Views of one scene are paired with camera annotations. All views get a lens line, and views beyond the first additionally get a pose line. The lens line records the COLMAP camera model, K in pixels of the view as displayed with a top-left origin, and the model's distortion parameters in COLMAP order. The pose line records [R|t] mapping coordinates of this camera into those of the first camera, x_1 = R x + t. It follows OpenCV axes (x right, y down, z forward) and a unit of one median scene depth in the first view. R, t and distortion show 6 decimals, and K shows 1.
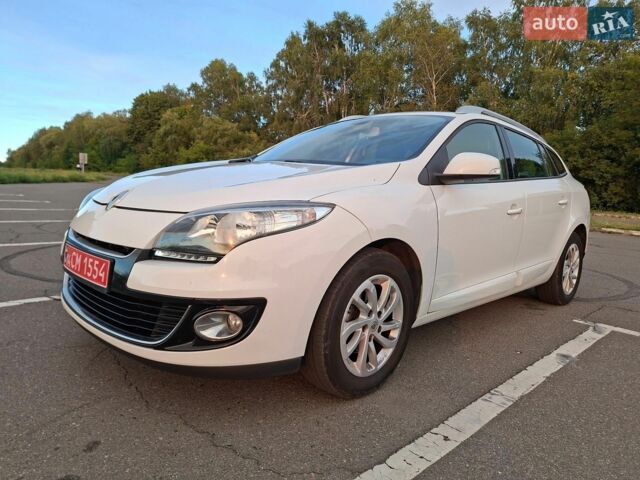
lens RADIAL K [[438.6, 0, 323.0], [0, 438.6, 240.1], [0, 0, 1]] dist [0.079305, -0.092460]
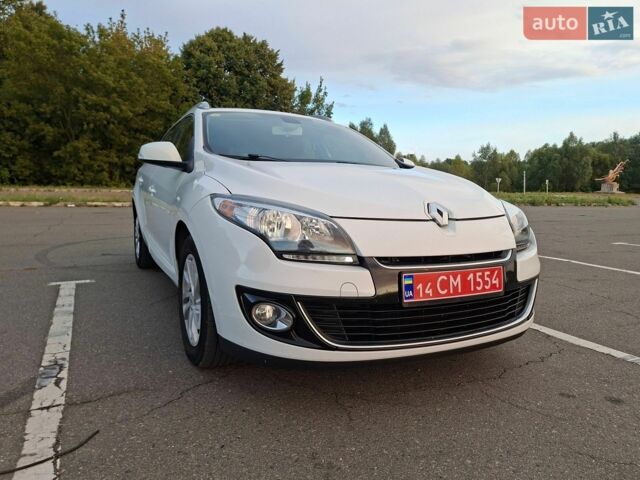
lens RADIAL K [[438.6, 0, 323.0], [0, 438.6, 240.1], [0, 0, 1]] dist [0.079305, -0.092460]
pose [[0.319608, -0.171665, 0.931870, -0.085997], [0.111754, 0.983418, 0.142832, -0.011799], [-0.940937, 0.058490, 0.333492, 0.054687]]
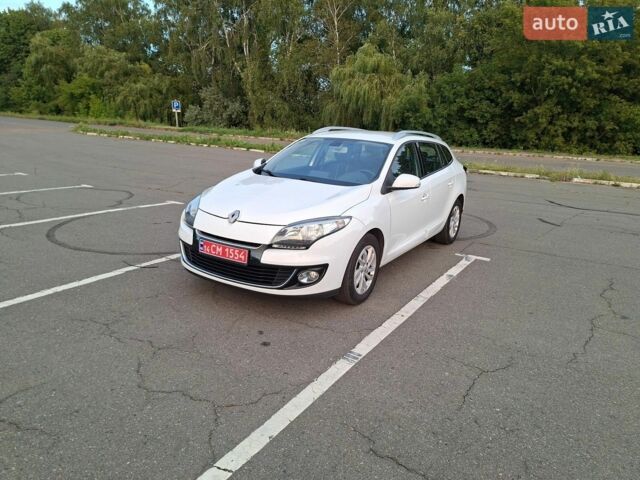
lens RADIAL K [[436.9, 0, 320.0], [0, 436.9, 240.0], [0, 0, 1]] dist [0.075617, -0.075187]
pose [[0.977578, -0.068064, 0.199272, -0.028819], [0.038219, 0.987954, 0.149954, -0.015280], [-0.207078, -0.138976, 0.968403, -0.053853]]
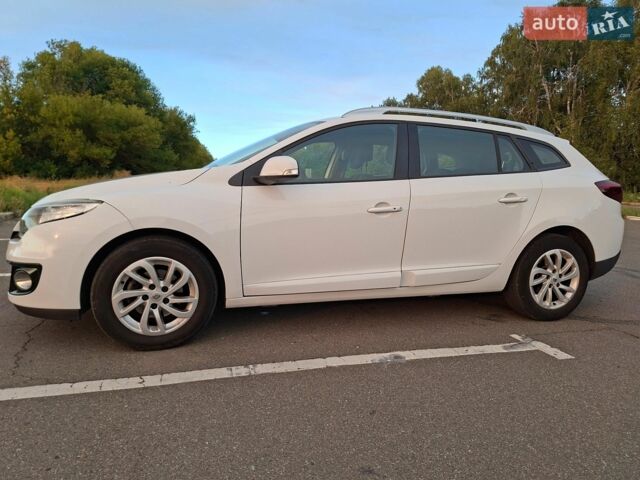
lens RADIAL K [[436.9, 0, 320.0], [0, 436.9, 240.0], [0, 0, 1]] dist [0.075617, -0.075187]
pose [[0.880987, 0.026676, -0.472387, 0.066763], [-0.033638, 0.999414, -0.006296, 0.001262], [0.471942, 0.021437, 0.881369, 0.005323]]
